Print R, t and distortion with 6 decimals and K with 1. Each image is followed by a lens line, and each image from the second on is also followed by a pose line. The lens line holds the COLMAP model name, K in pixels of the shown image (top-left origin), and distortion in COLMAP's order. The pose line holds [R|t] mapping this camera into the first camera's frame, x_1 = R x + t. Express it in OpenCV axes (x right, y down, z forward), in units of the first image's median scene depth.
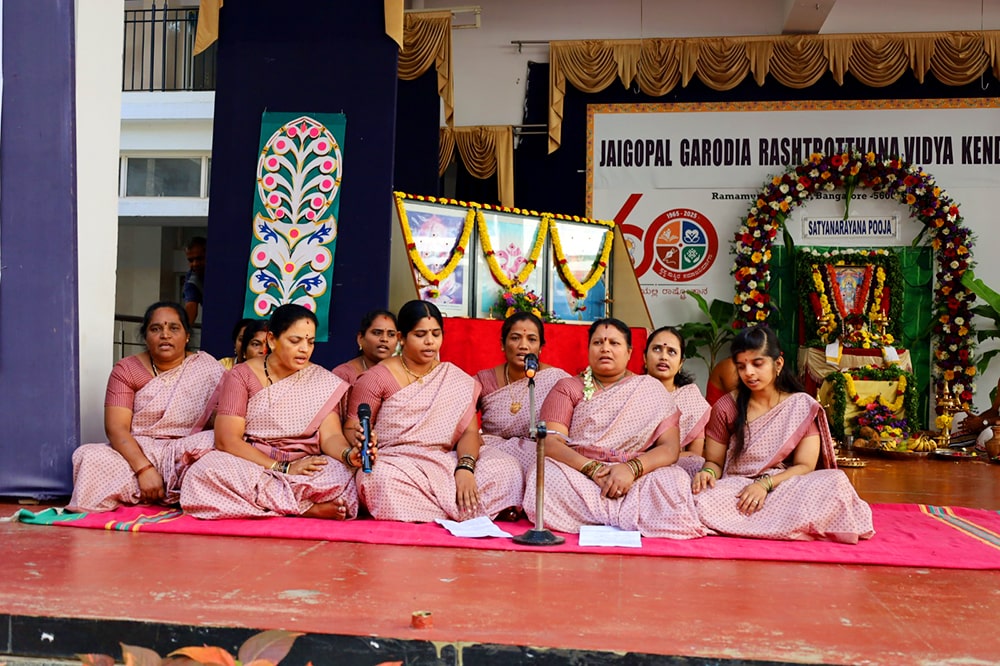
lens RADIAL K [[1000.6, 0, 561.4], [0, 1000.6, 311.5], [0, 0, 1]] dist [0.046636, 0.000000]
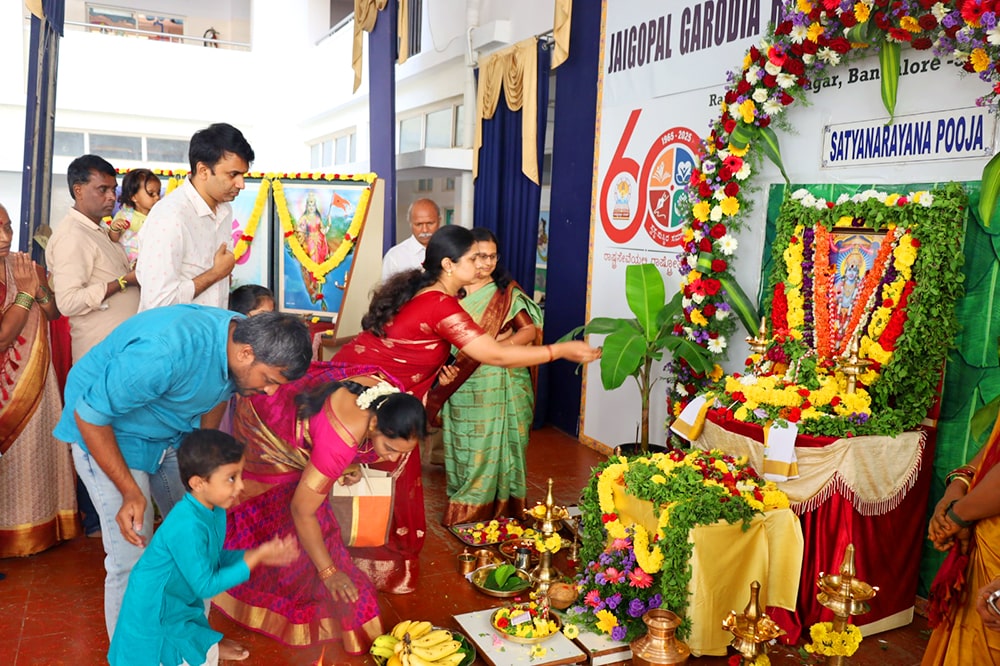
lens RADIAL K [[822.5, 0, 500.3], [0, 822.5, 332.2], [0, 0, 1]] dist [-0.001553, 0.003927]
pose [[0.536593, 0.116017, -0.835828, 0.507295], [0.008255, 0.989735, 0.142679, -0.052174], [0.843801, -0.083461, 0.530127, 0.643446]]
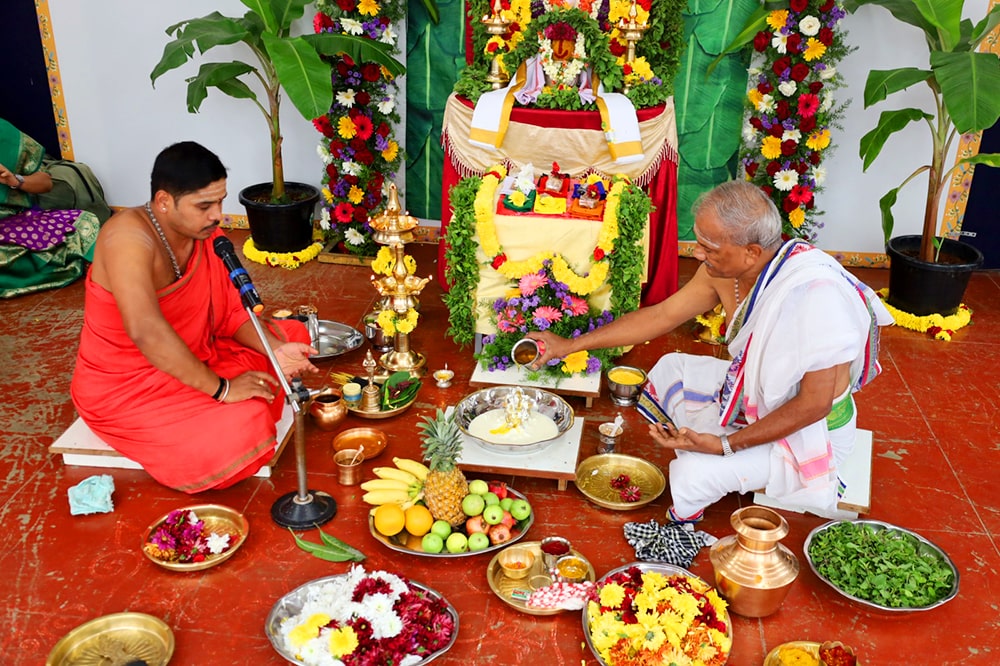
lens RADIAL K [[965.4, 0, 505.2], [0, 965.4, 332.0], [0, 0, 1]] dist [-0.014598, 0.000000]
pose [[0.999734, 0.011755, -0.019823, 0.261315], [-0.001198, 0.885497, 0.464644, -0.062315], [0.023015, -0.464497, 0.885276, 0.545922]]
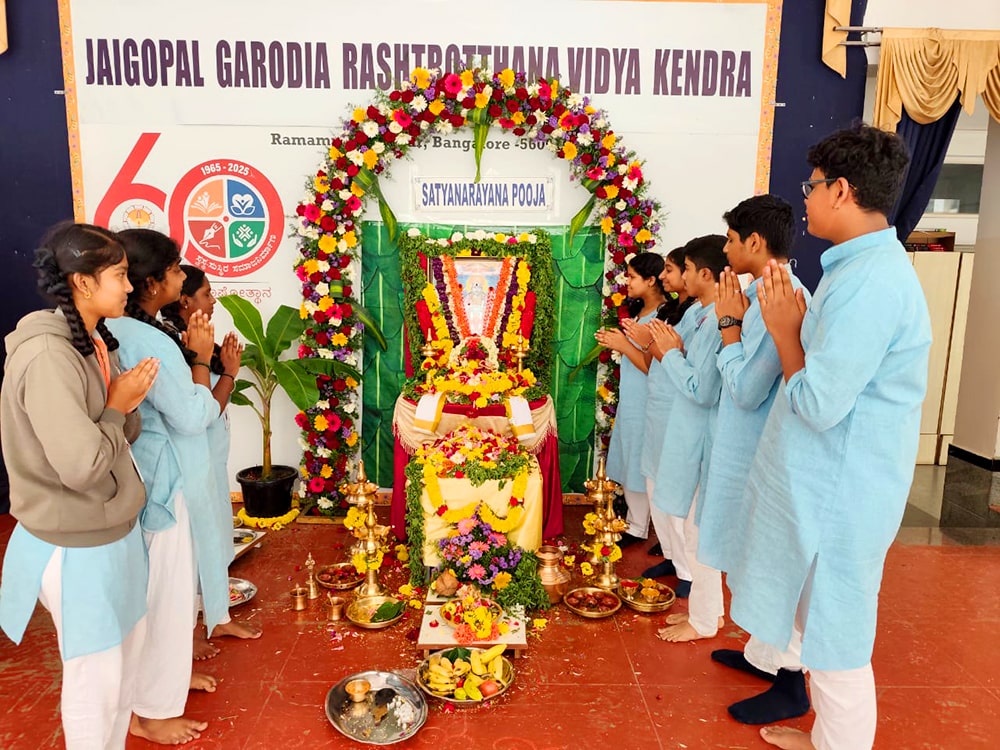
lens RADIAL K [[725.4, 0, 504.8], [0, 725.4, 375.0], [0, 0, 1]] dist [0.014051, -0.014039]
pose [[0.992663, -0.021225, 0.119036, 0.241525], [-0.003246, 0.979439, 0.201714, -0.064064], [-0.120870, -0.200621, 0.972184, 0.520493]]
